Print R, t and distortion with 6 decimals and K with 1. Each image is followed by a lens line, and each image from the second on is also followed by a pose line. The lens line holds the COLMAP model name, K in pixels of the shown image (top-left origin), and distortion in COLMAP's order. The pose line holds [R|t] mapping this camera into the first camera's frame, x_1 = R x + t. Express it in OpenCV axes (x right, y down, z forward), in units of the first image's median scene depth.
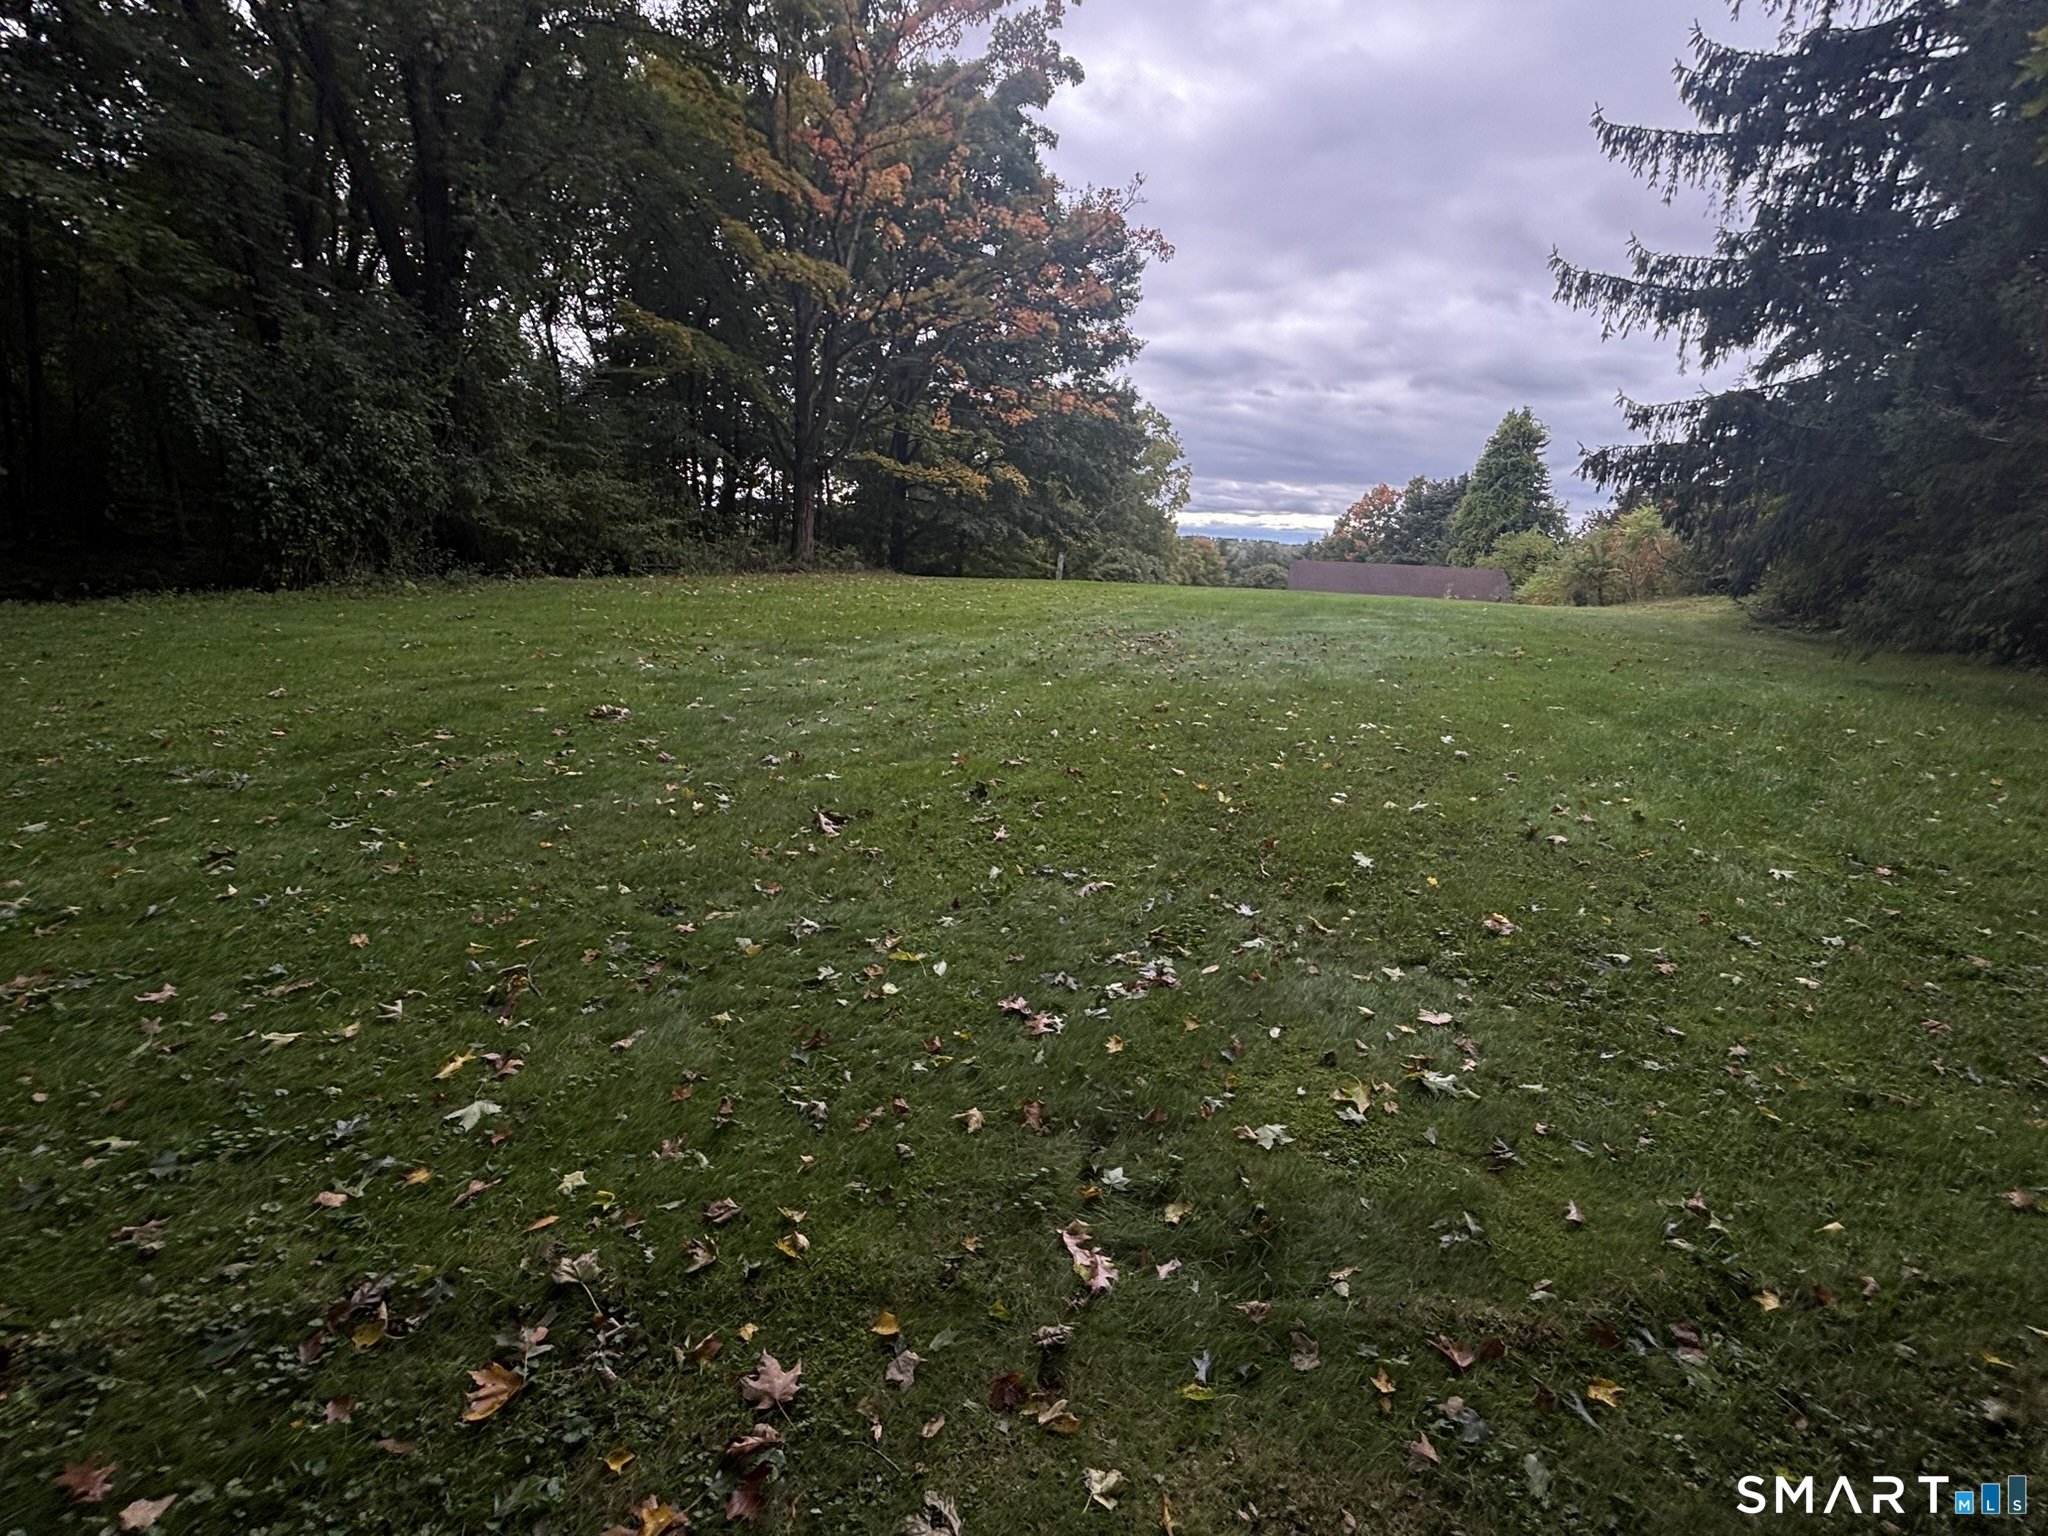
lens RADIAL K [[951.3, 0, 1023.9], [0, 951.3, 788.6], [0, 0, 1]] dist [-0.003823, -0.000693]
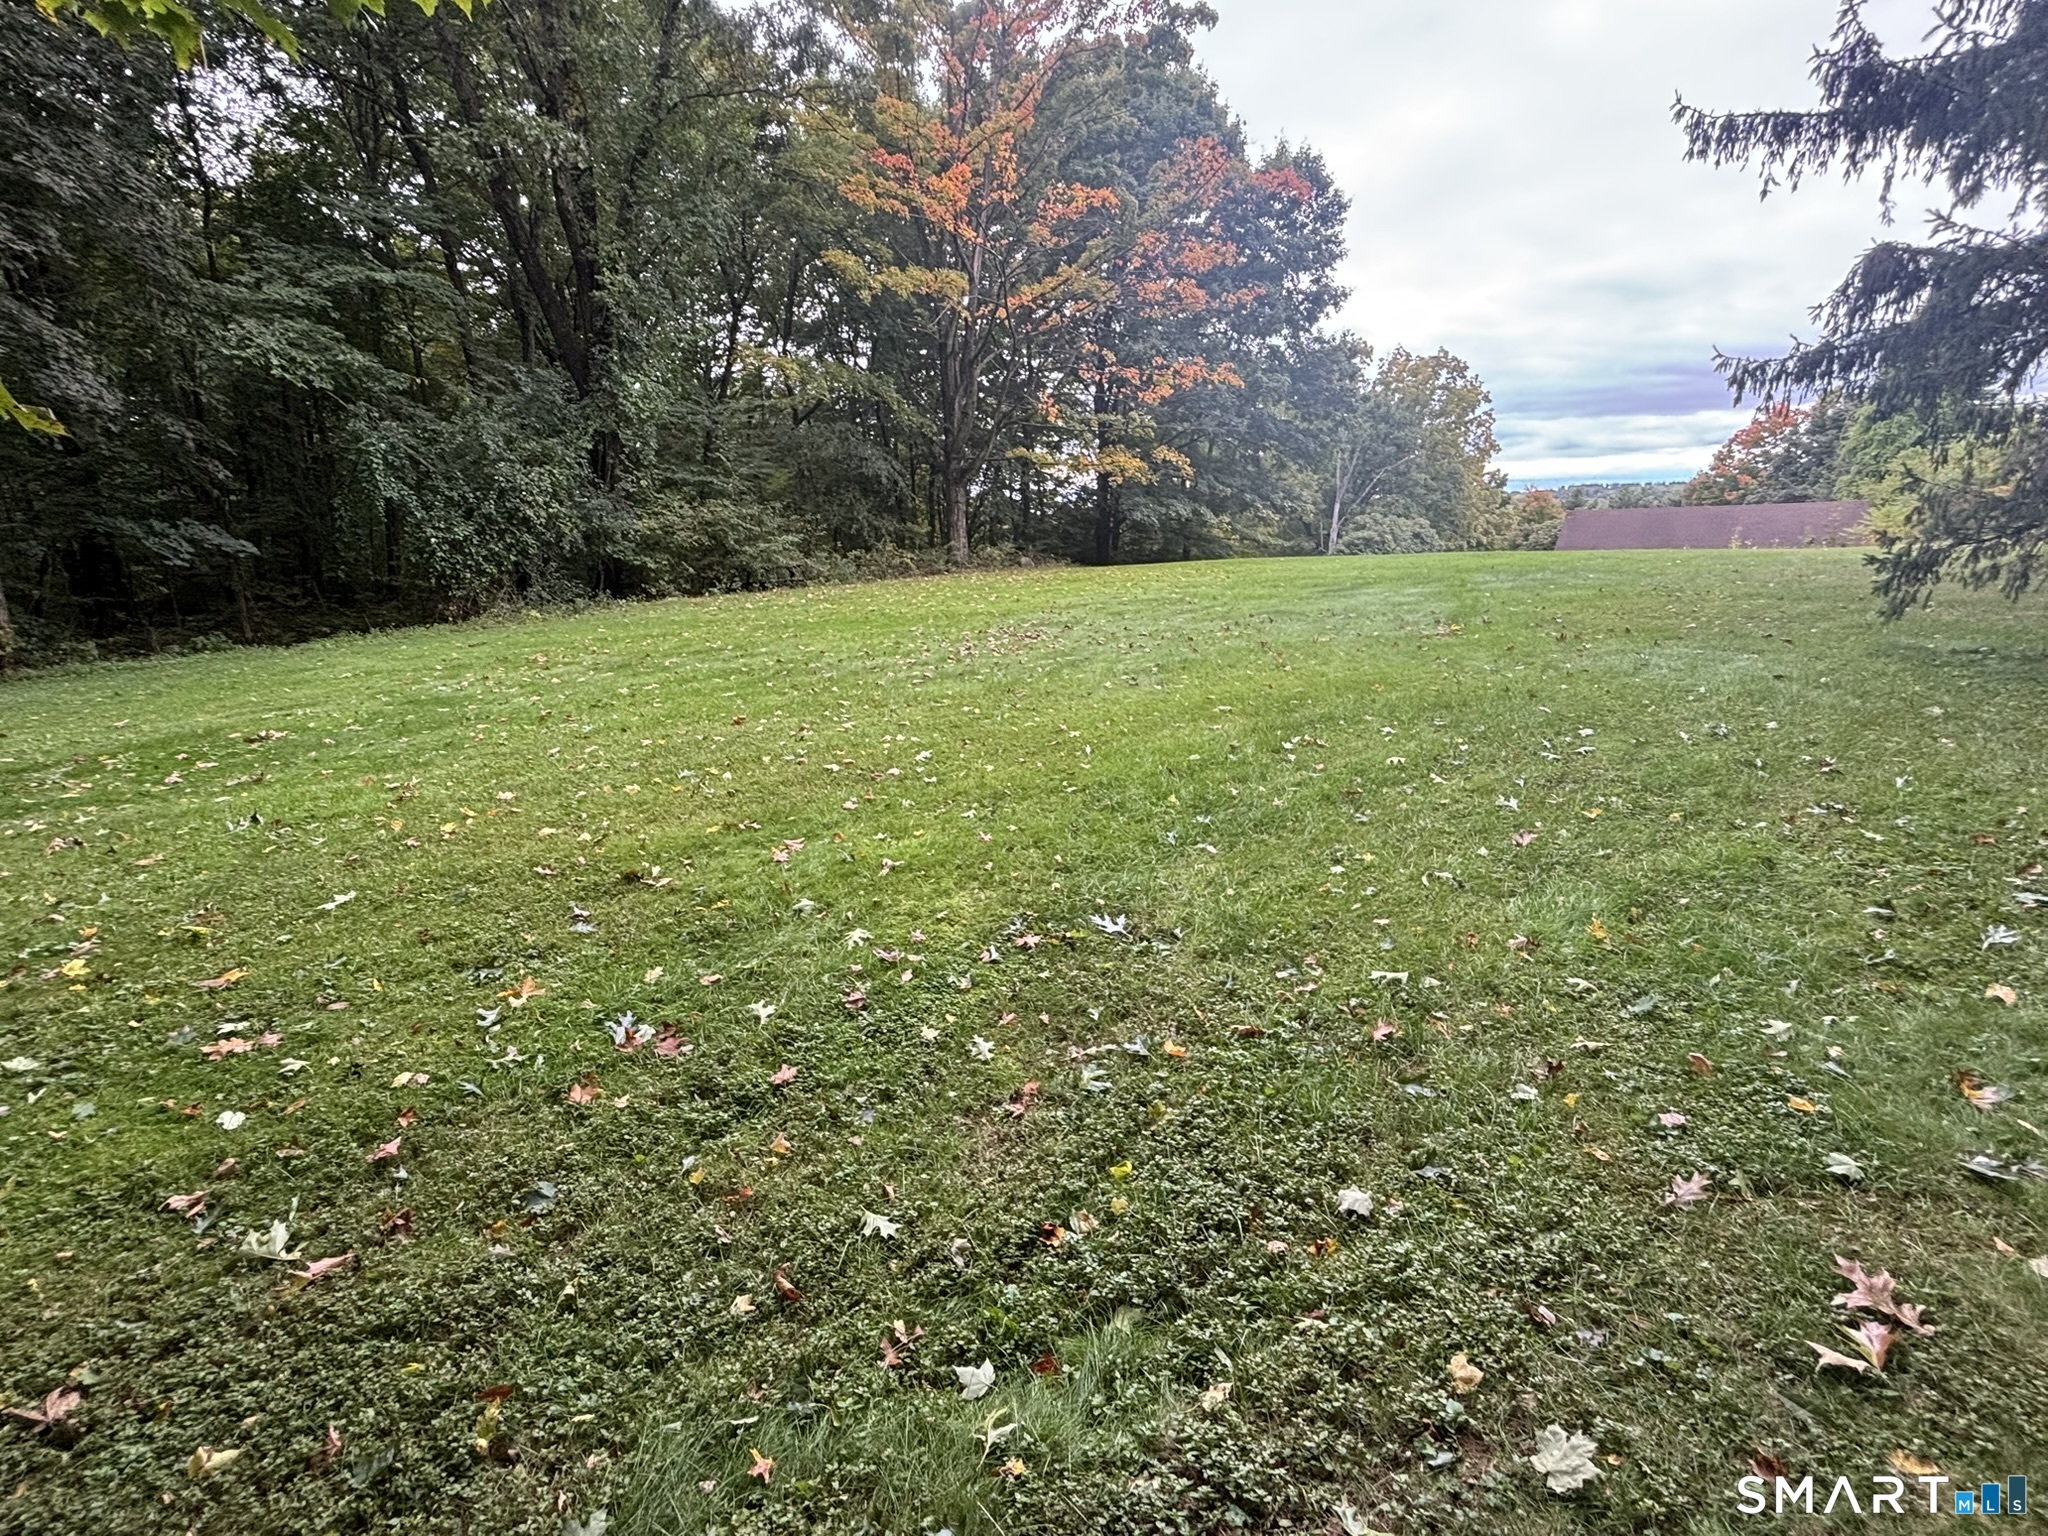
lens RADIAL K [[958.4, 0, 1024.0], [0, 958.4, 768.0], [0, 0, 1]] dist [0.001510, -0.000097]
pose [[0.935581, 0.003463, -0.353096, 0.283566], [-0.005604, 0.999972, -0.005044, -0.015224], [0.353068, 0.006698, 0.935574, 0.076365]]
